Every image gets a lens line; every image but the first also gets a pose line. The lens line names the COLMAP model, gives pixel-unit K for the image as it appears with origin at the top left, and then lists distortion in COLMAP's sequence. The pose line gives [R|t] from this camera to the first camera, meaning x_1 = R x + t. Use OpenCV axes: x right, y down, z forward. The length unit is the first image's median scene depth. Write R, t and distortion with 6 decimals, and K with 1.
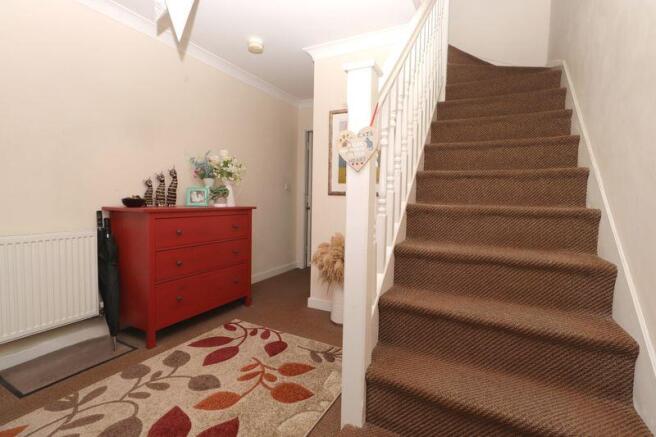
lens RADIAL K [[315.5, 0, 328.0], [0, 315.5, 218.5], [0, 0, 1]] dist [0.003081, 0.000035]
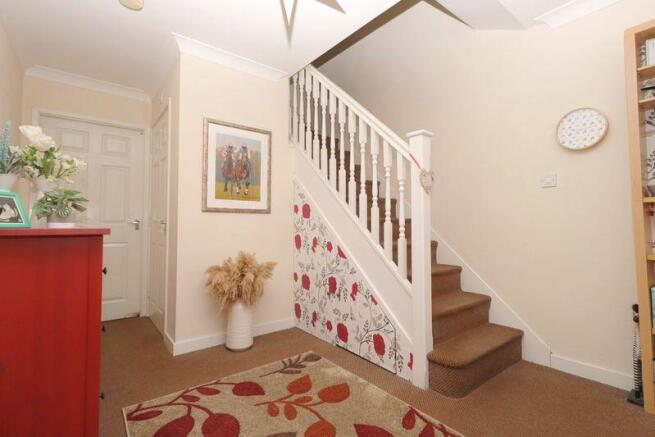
lens RADIAL K [[313.0, 0, 339.8], [0, 313.0, 220.5], [0, 0, 1]] dist [-0.000222, -0.000146]
pose [[0.378309, -0.006810, 0.925654, -0.775190], [0.071937, 0.997165, -0.022064, -0.004636], [-0.922880, 0.074936, 0.377727, 0.386812]]
